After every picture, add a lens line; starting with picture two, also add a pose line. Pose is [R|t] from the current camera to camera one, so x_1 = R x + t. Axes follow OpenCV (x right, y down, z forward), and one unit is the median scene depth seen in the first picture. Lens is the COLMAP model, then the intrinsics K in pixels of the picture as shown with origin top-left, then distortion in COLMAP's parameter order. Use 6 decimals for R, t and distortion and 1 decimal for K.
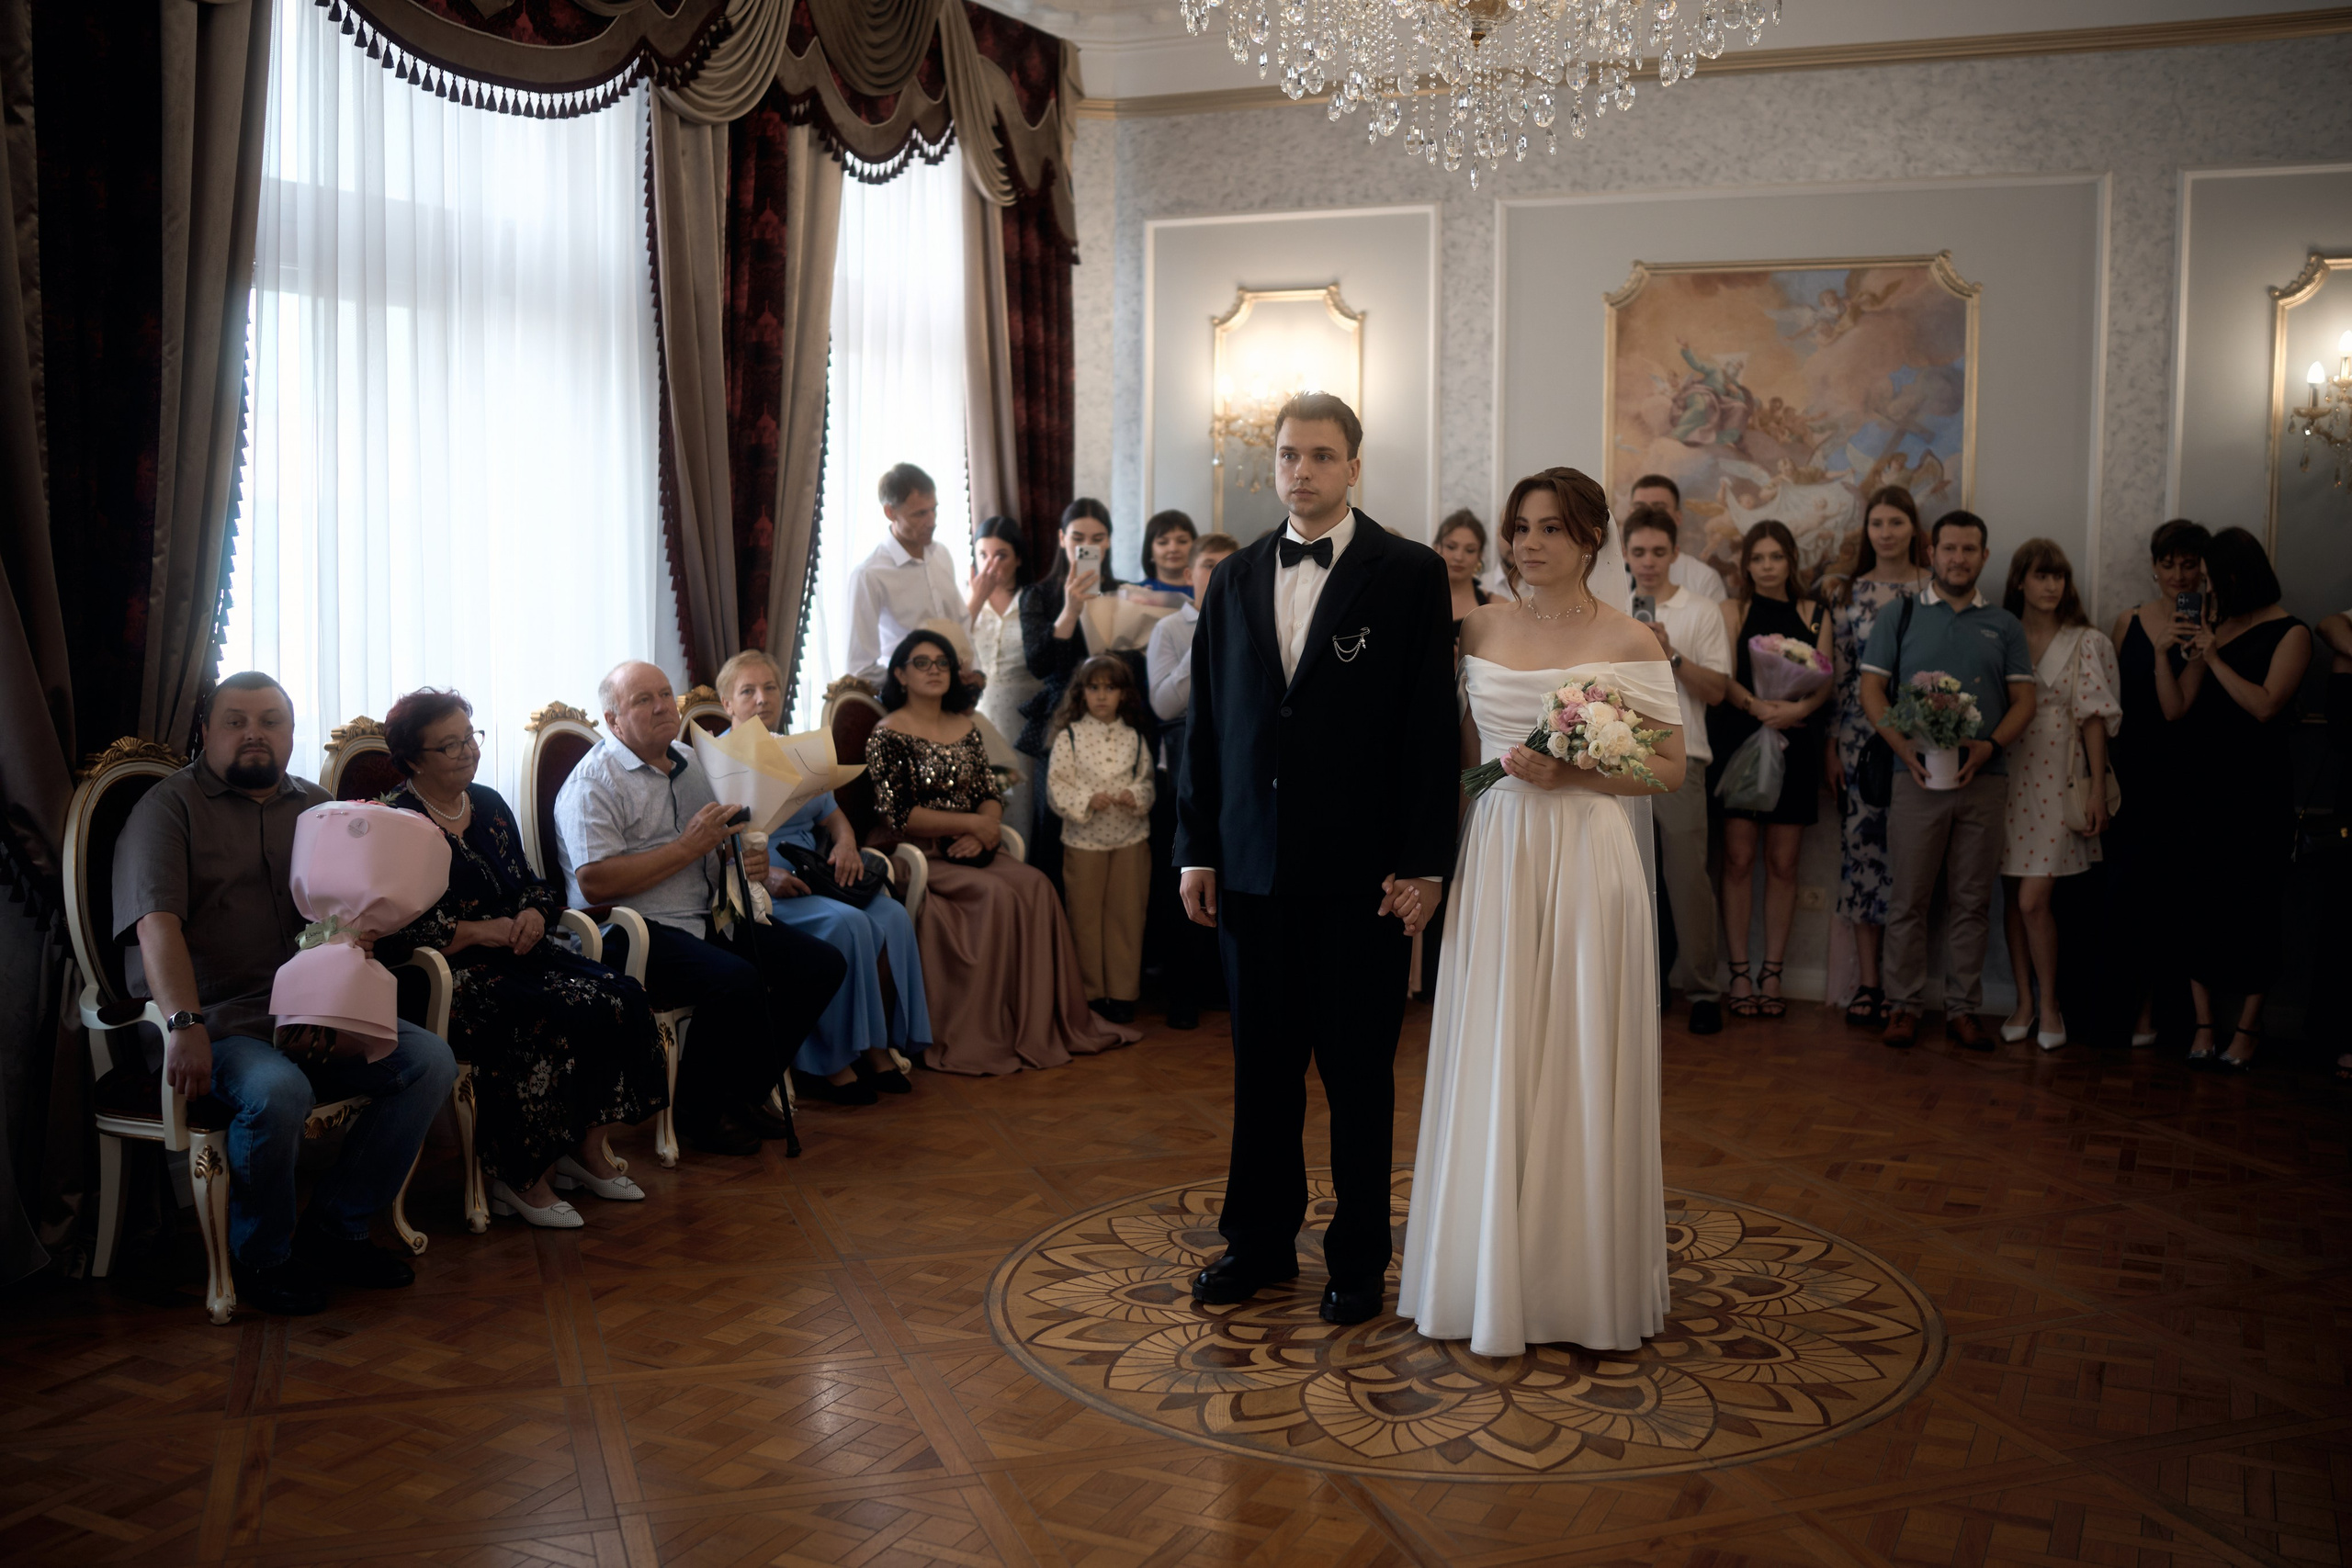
lens RADIAL K [[2238.4, 0, 1167.9], [0, 2238.4, 786.1], [0, 0, 1]] dist [-0.193047, 0.225848]
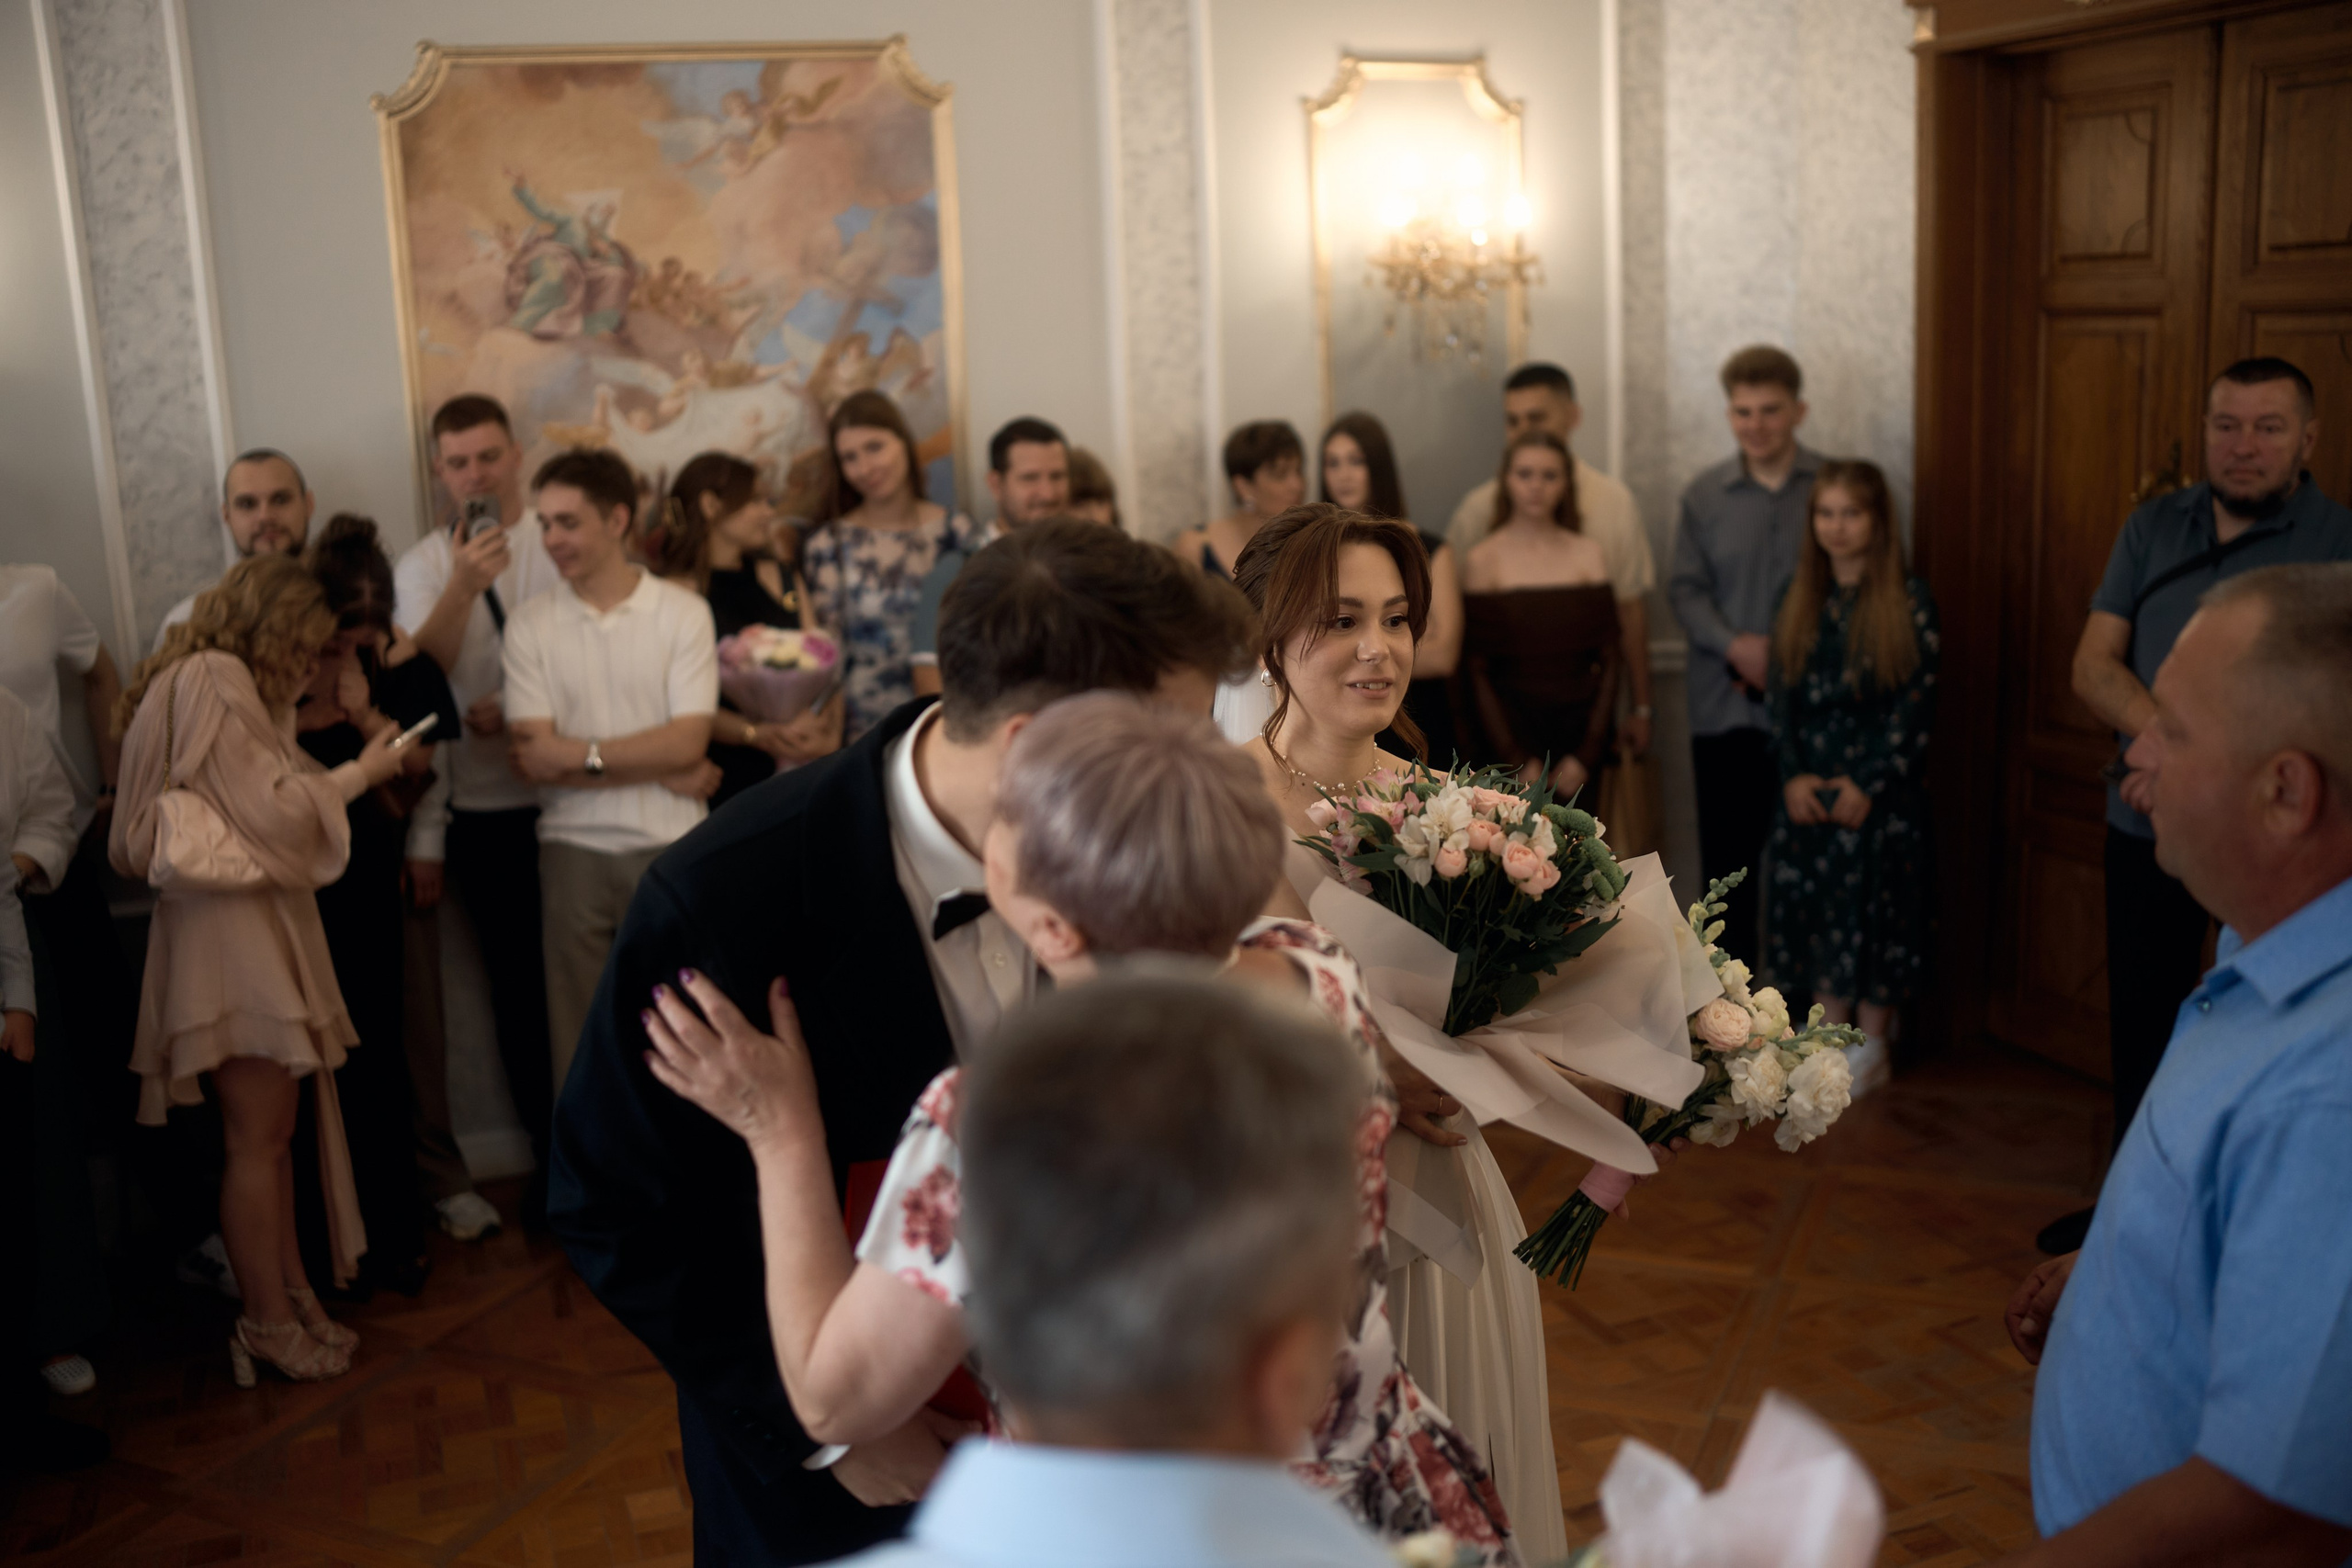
lens RADIAL K [[2251.8, 0, 1169.1], [0, 2251.8, 785.7], [0, 0, 1]] dist [-0.187066, 0.232856]
pose [[0.688682, -0.183426, 0.701478, -0.111424], [0.124797, 0.983020, 0.134525, -0.093573], [-0.714243, -0.005103, 0.699880, 0.437606]]
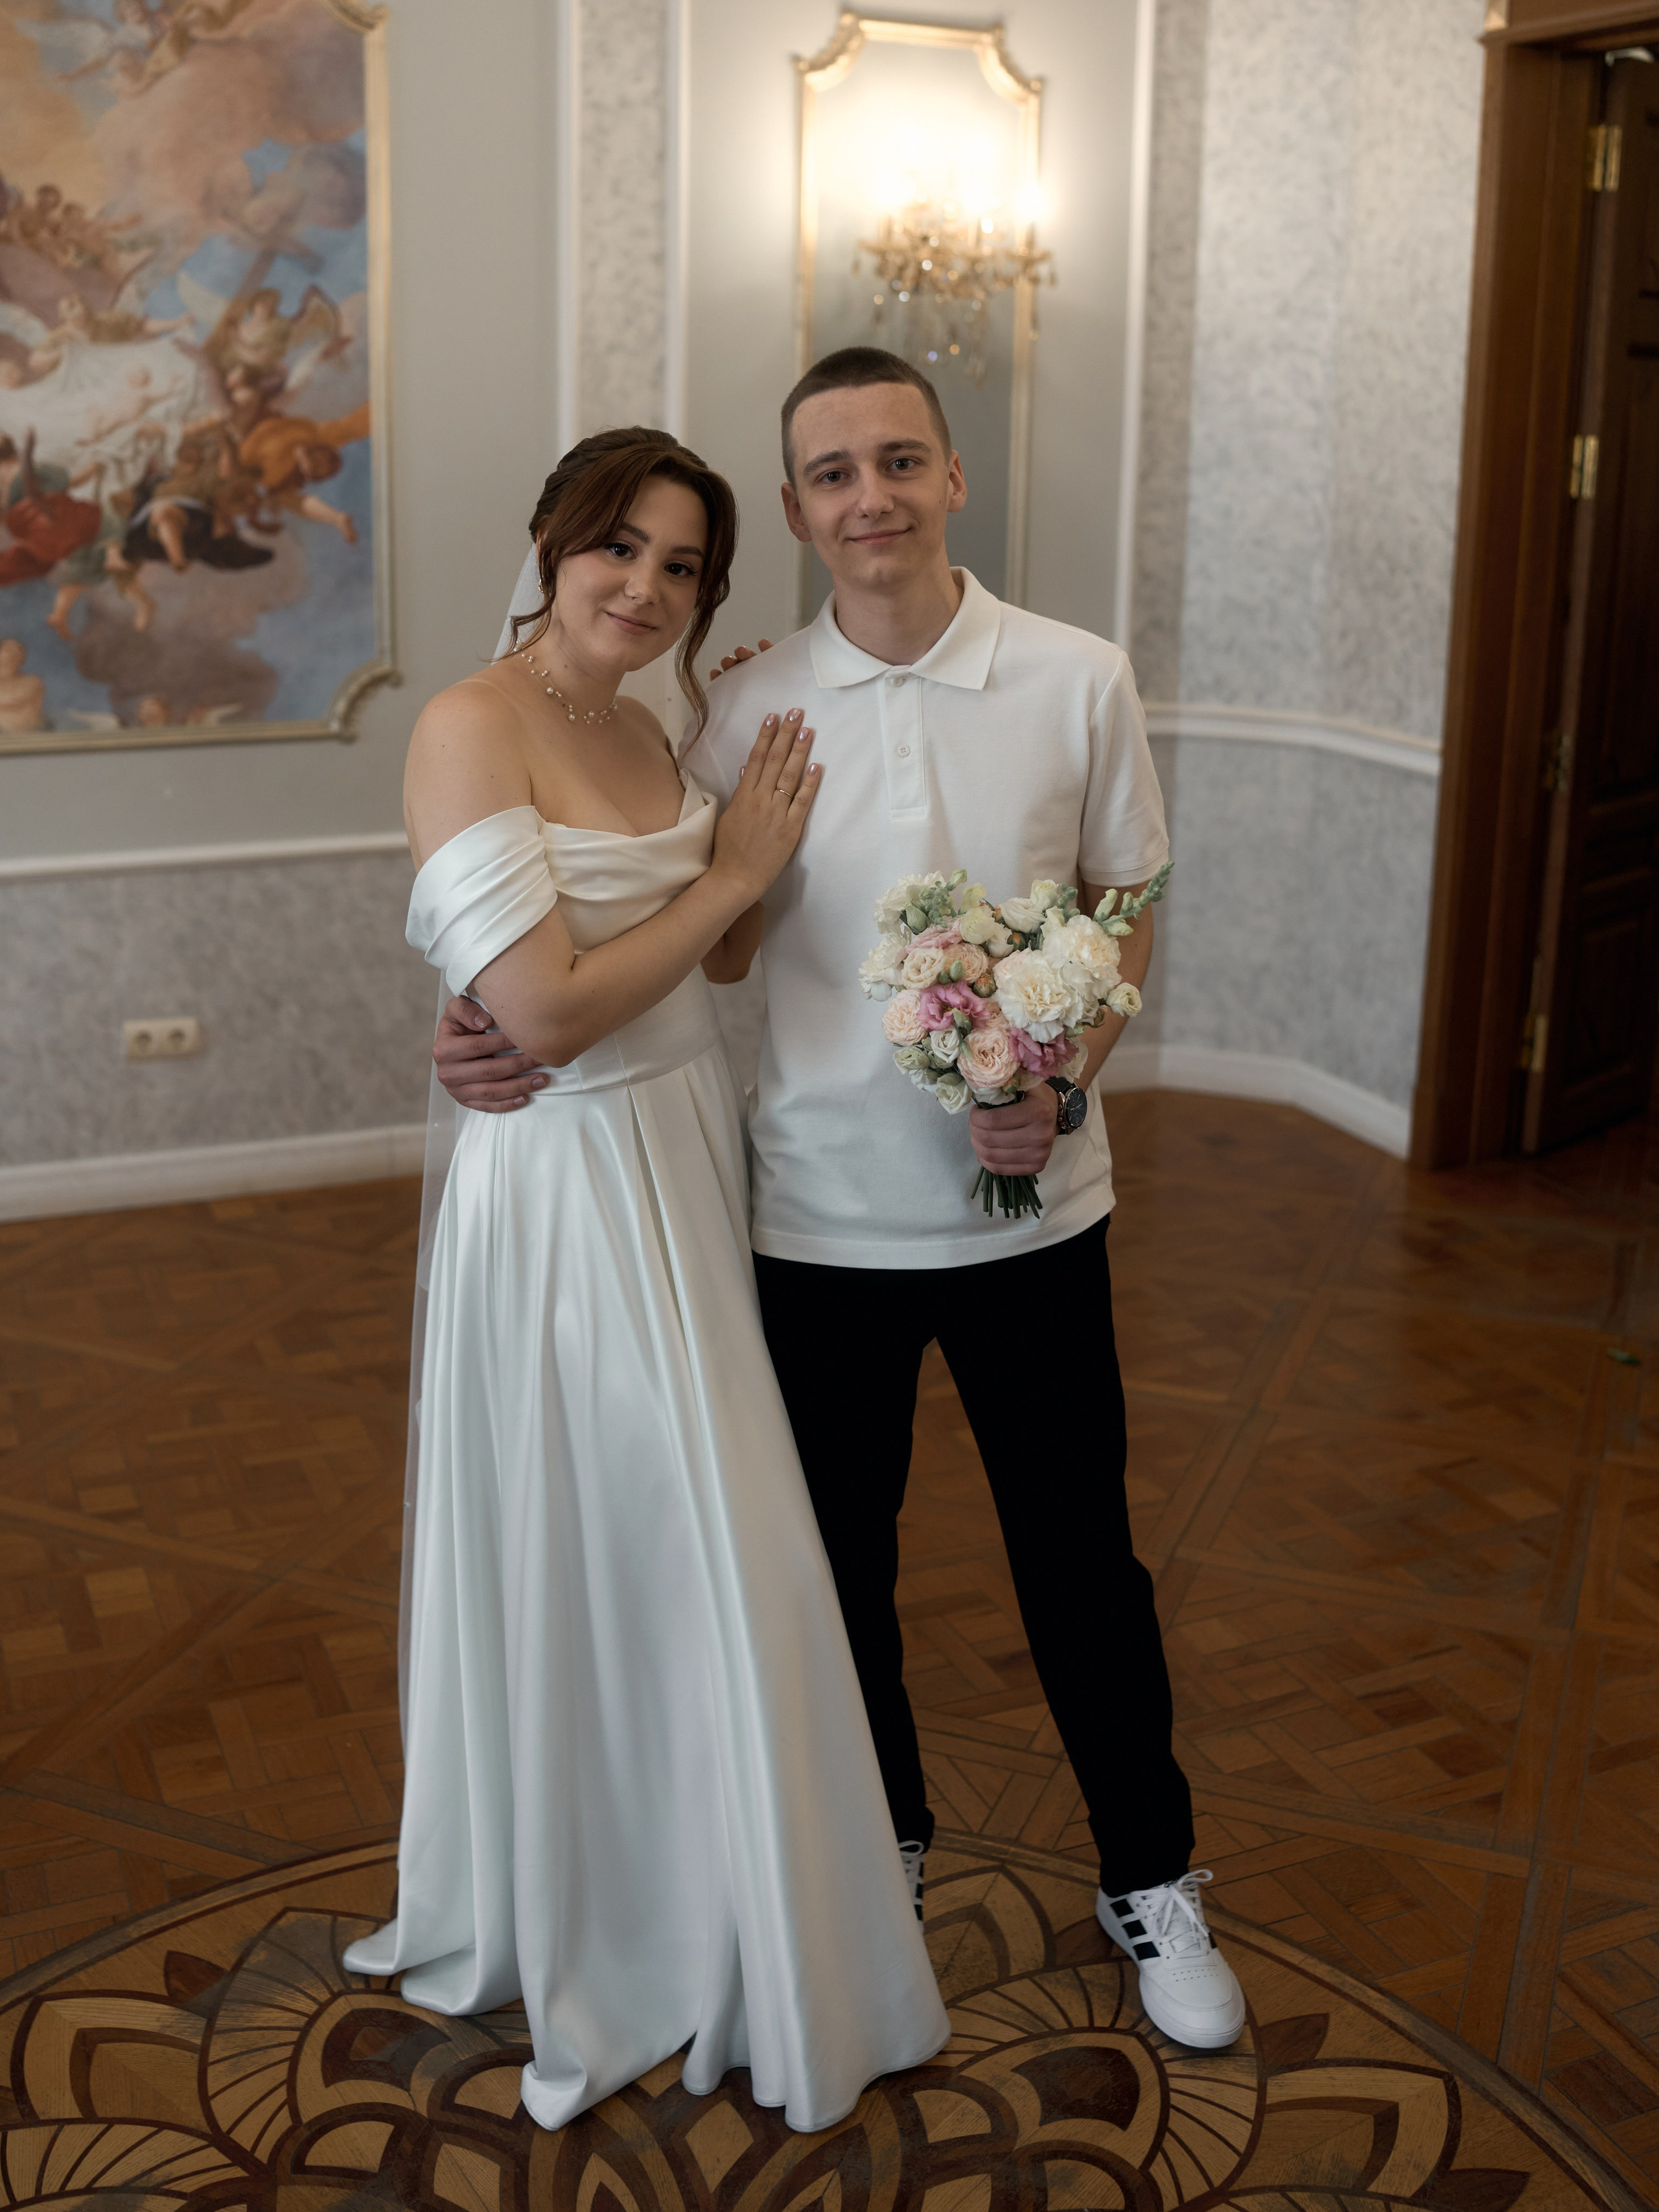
lens RADIAL K [[2355.6, 0, 830.8], [0, 2355.6, 991.9], [0, 0, 1]] dist [-0.169230, 0.184387]
pose [[0.649374, -0.182903, 0.738146, -0.062947], [0.069441, 0.980852, 0.181953, -0.067409], [-0.757292, -0.066898, 0.649641, 0.458460]]
